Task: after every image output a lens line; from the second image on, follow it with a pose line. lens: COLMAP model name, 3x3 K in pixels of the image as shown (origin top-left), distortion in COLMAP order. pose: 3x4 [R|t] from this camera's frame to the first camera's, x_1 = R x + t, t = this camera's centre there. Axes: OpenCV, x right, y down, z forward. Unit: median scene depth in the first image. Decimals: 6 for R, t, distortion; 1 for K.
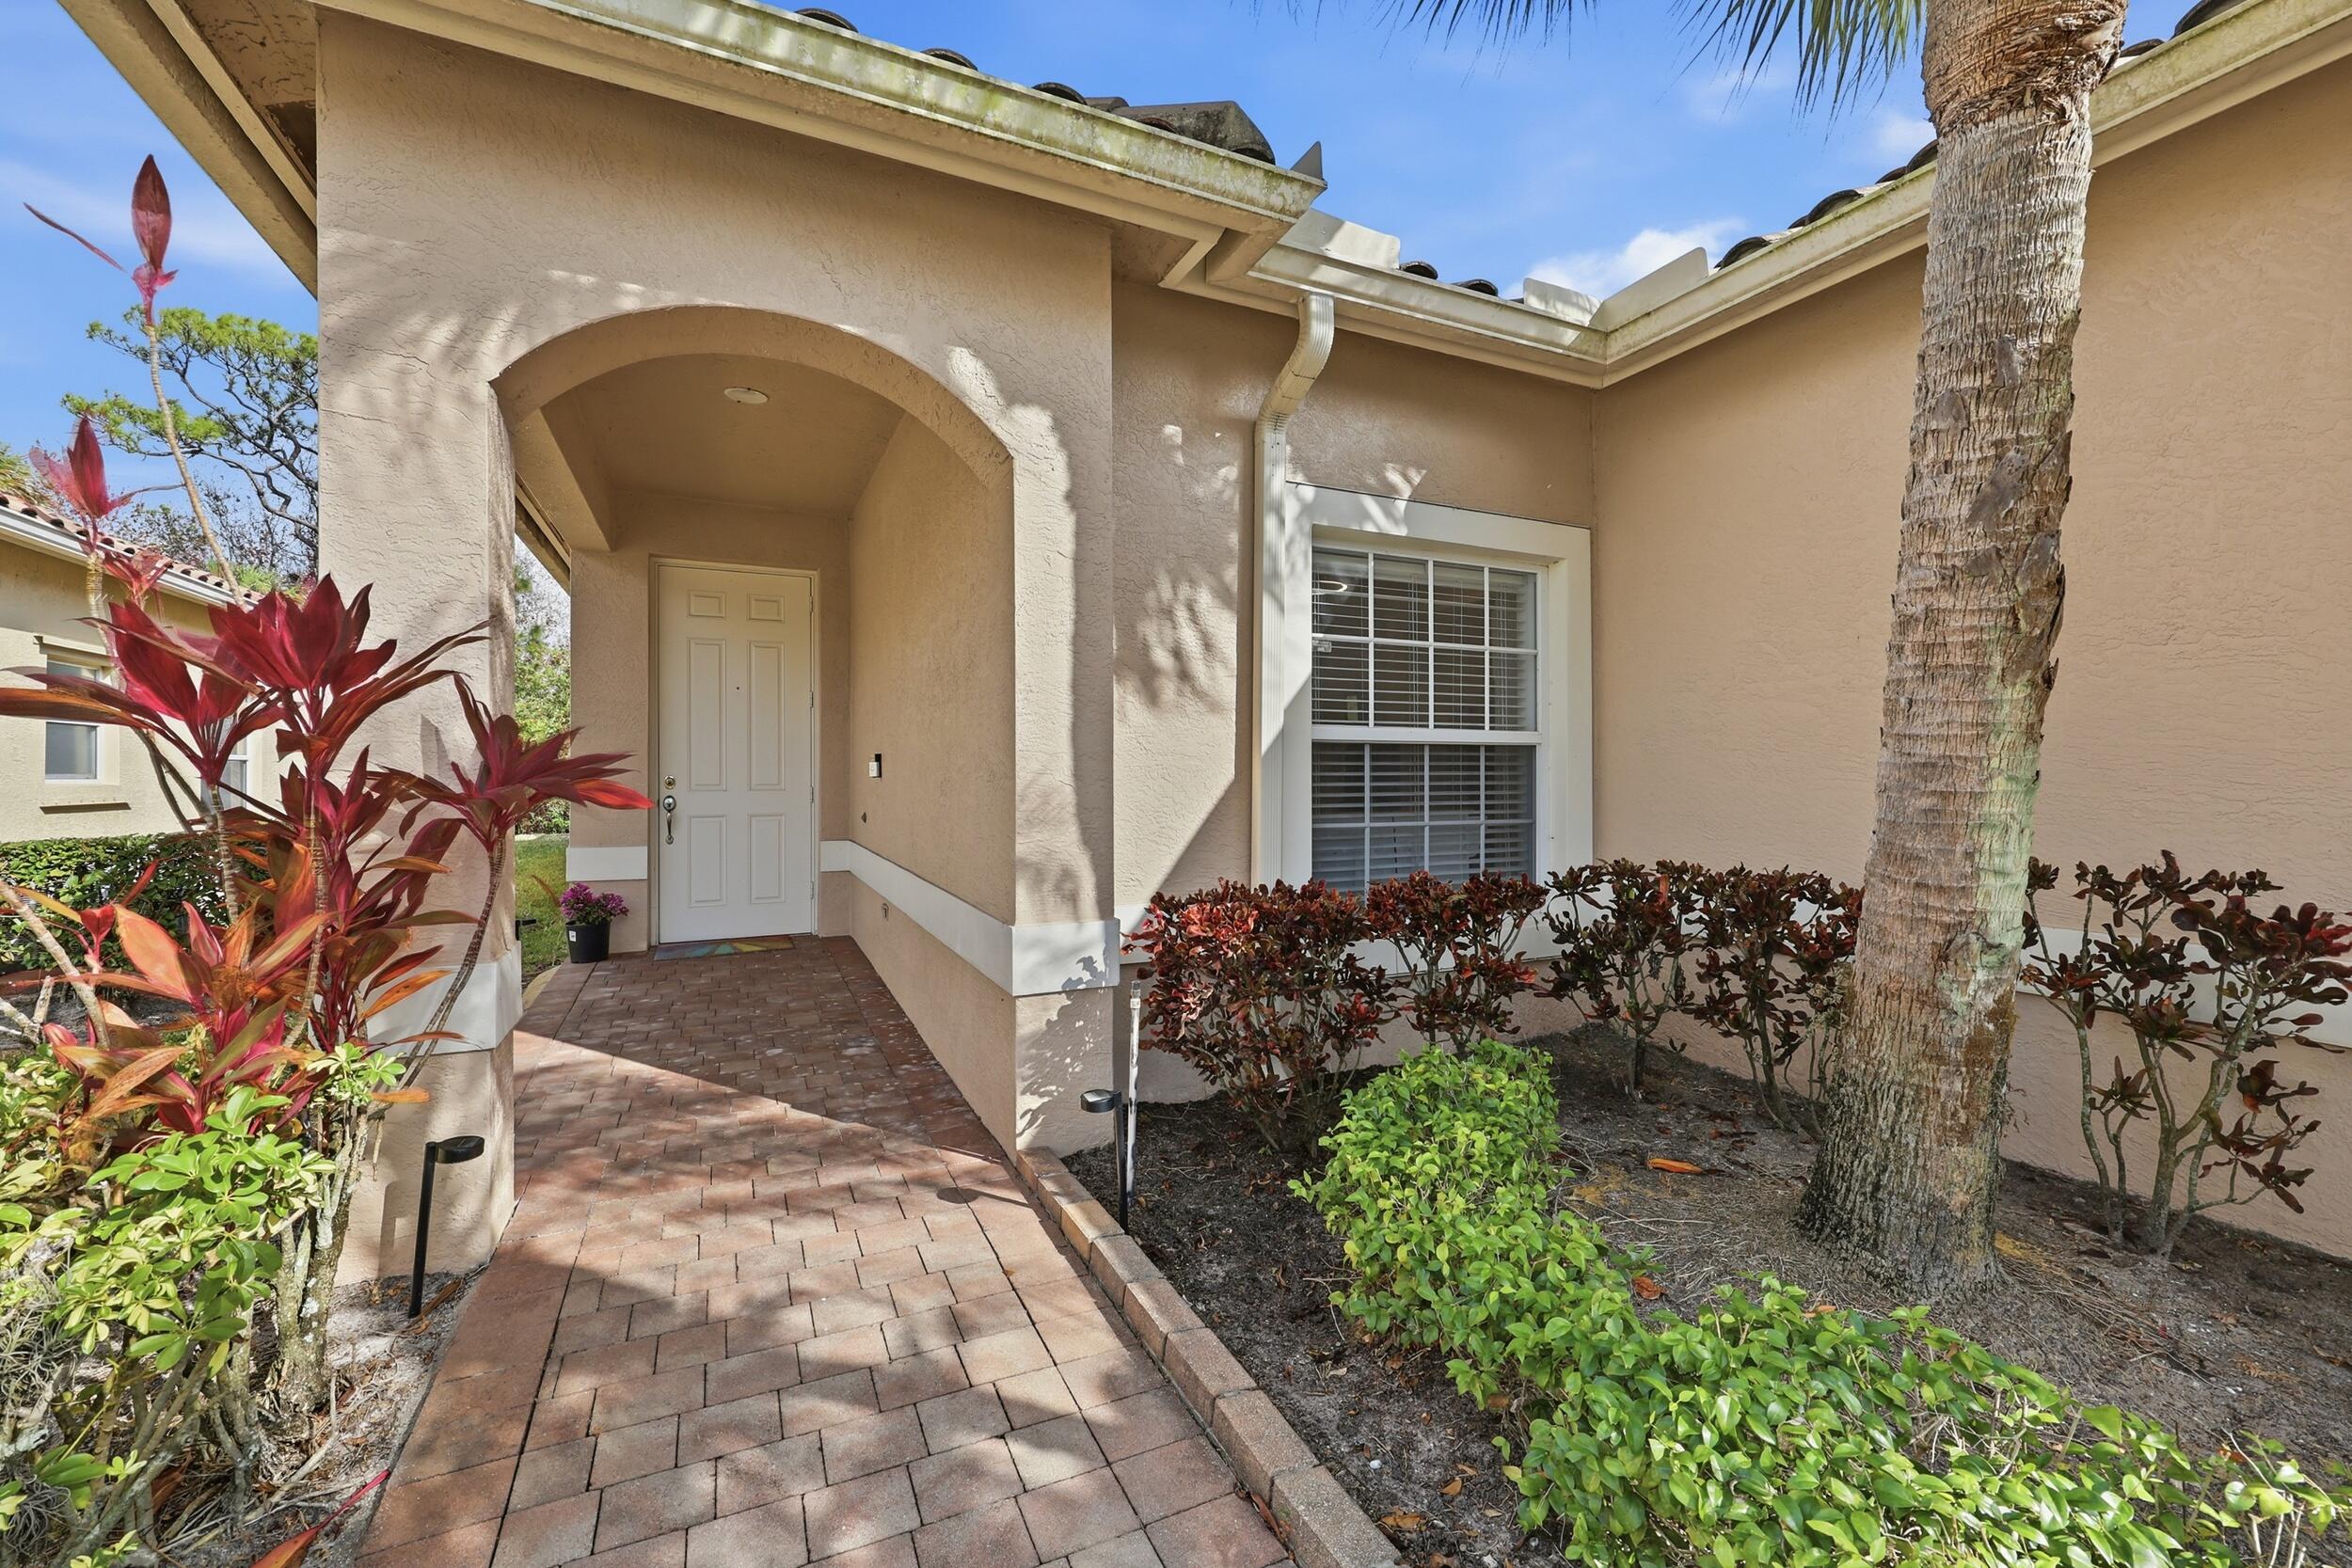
lens RADIAL K [[959.4, 0, 1176.1], [0, 959.4, 775.8], [0, 0, 1]] dist [-0.000081, 0.000236]
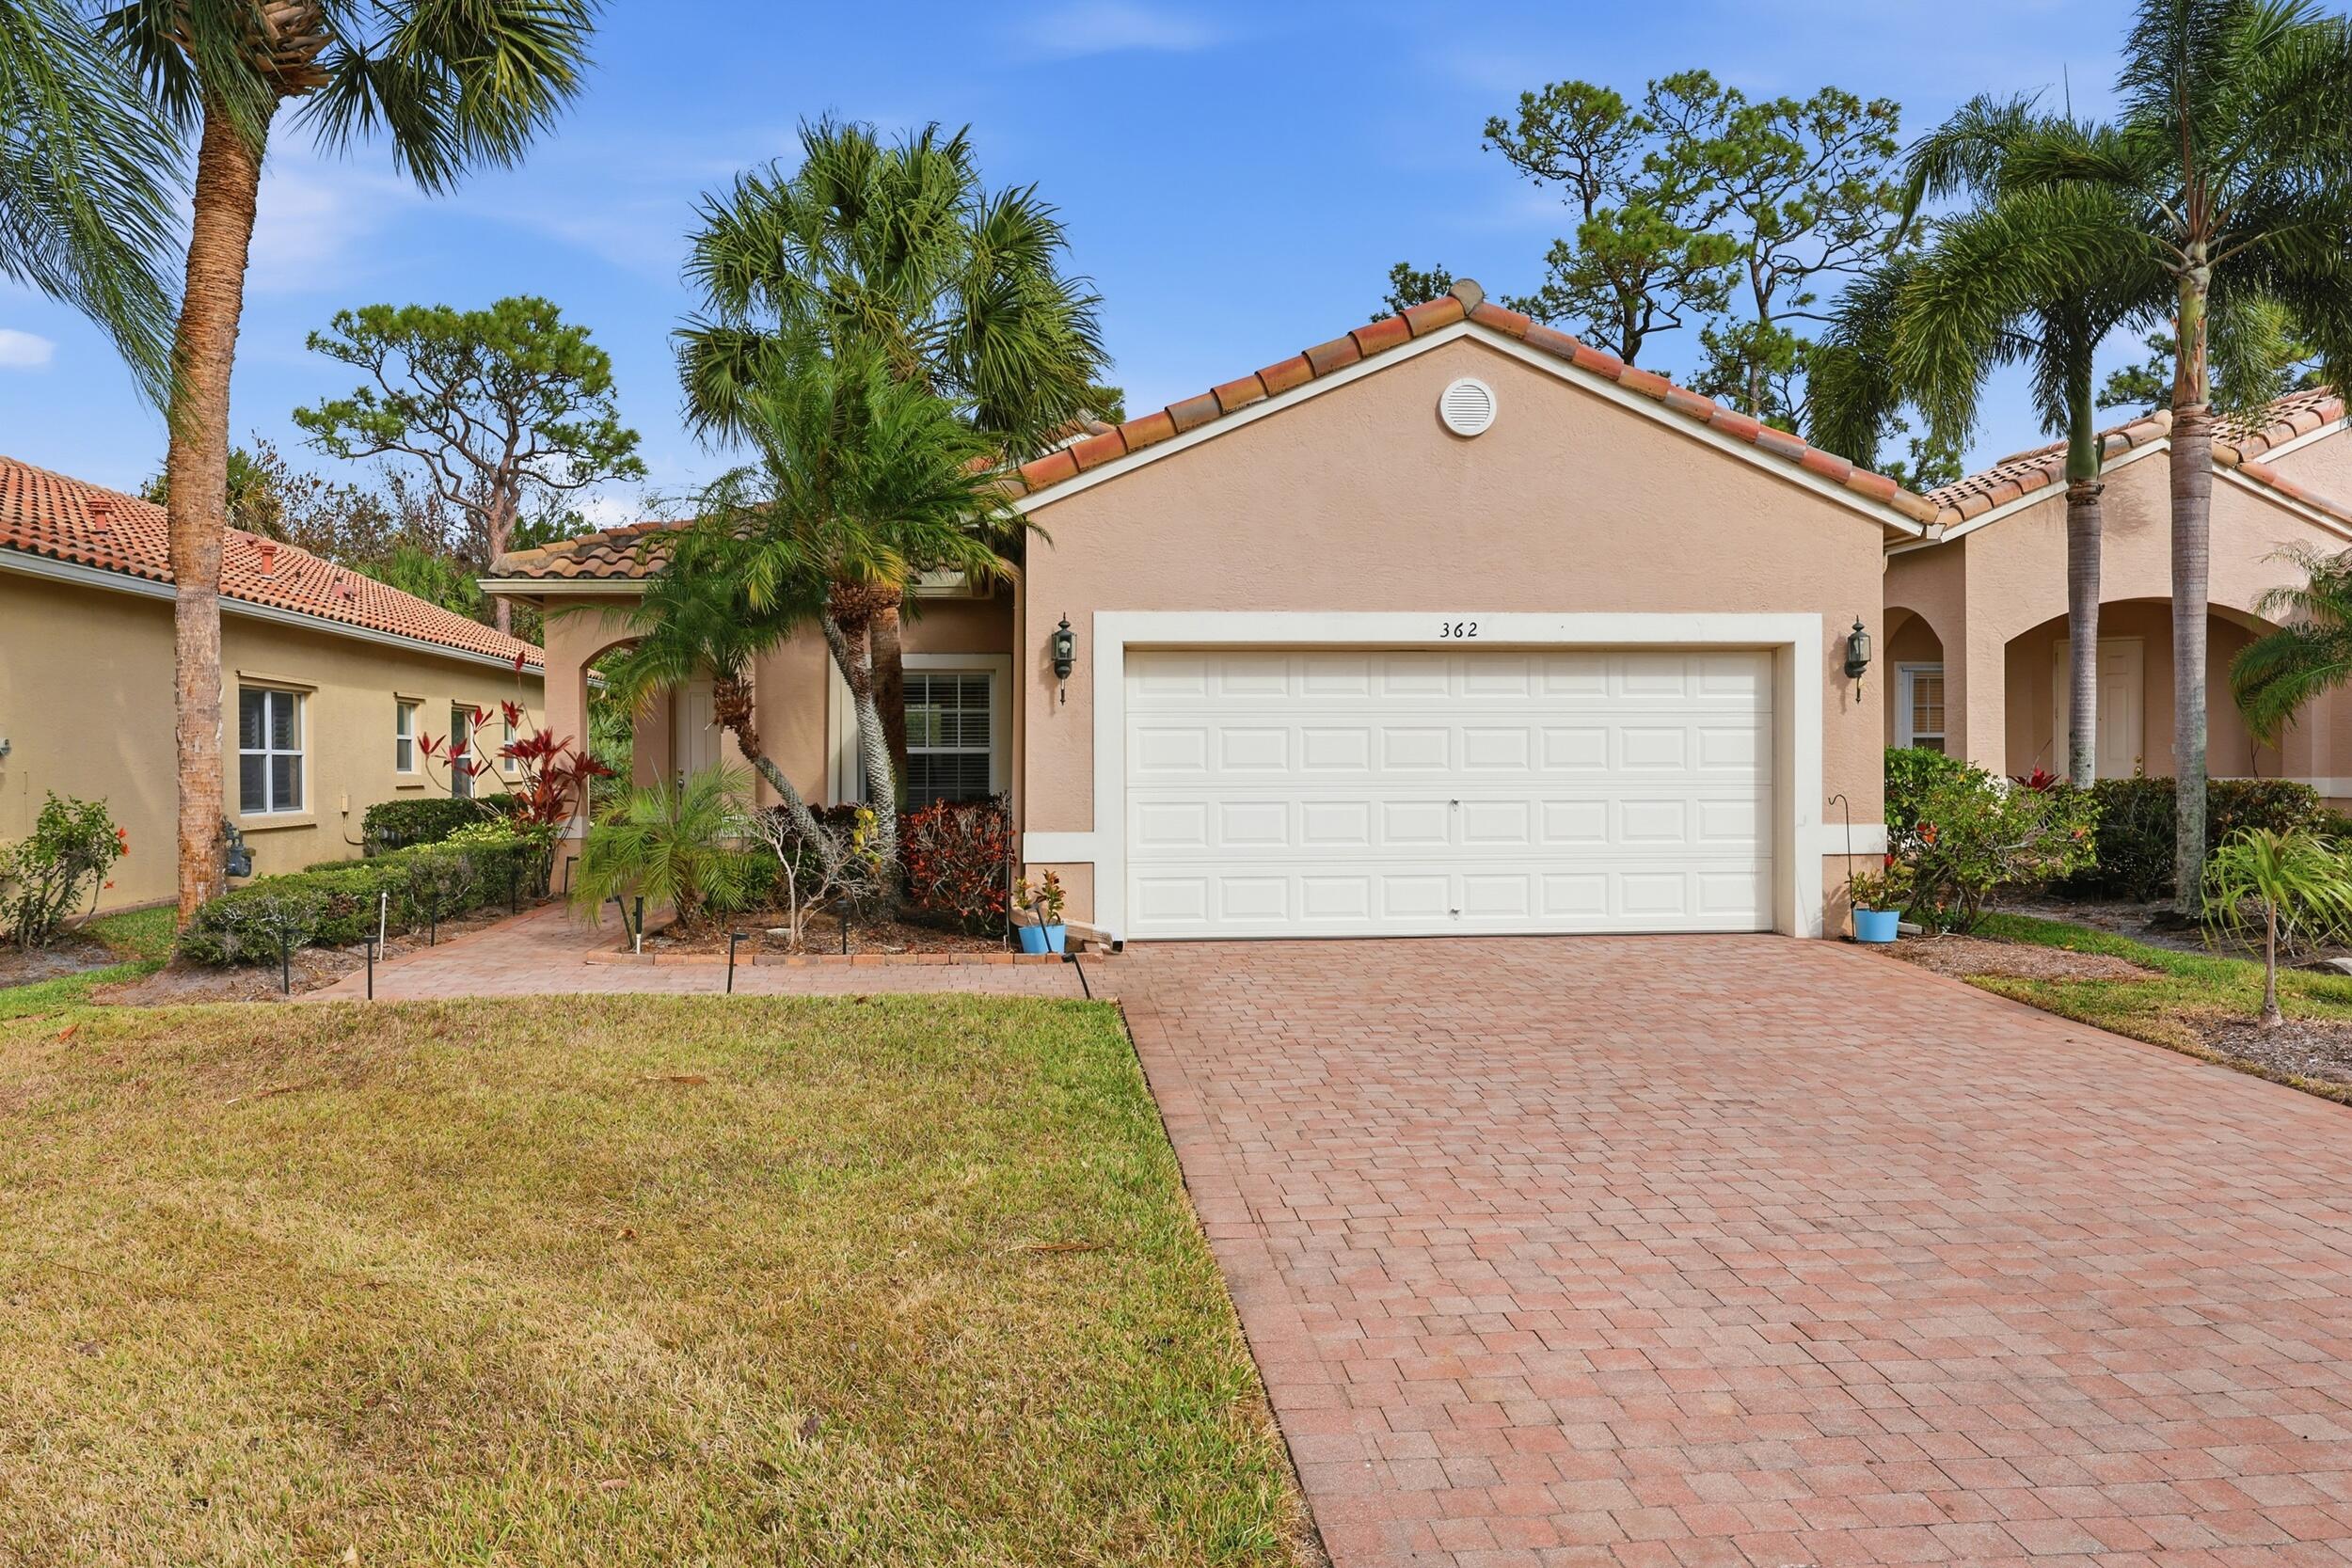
lens RADIAL K [[1725.2, 0, 1175.7], [0, 1725.2, 775.0], [0, 0, 1]] dist [-0.005563, 0.001751]
pose [[0.944036, -0.002355, -0.329835, 1.400294], [0.004462, 0.999974, 0.005633, -0.001846], [0.329813, -0.006790, 0.944022, -1.729957]]
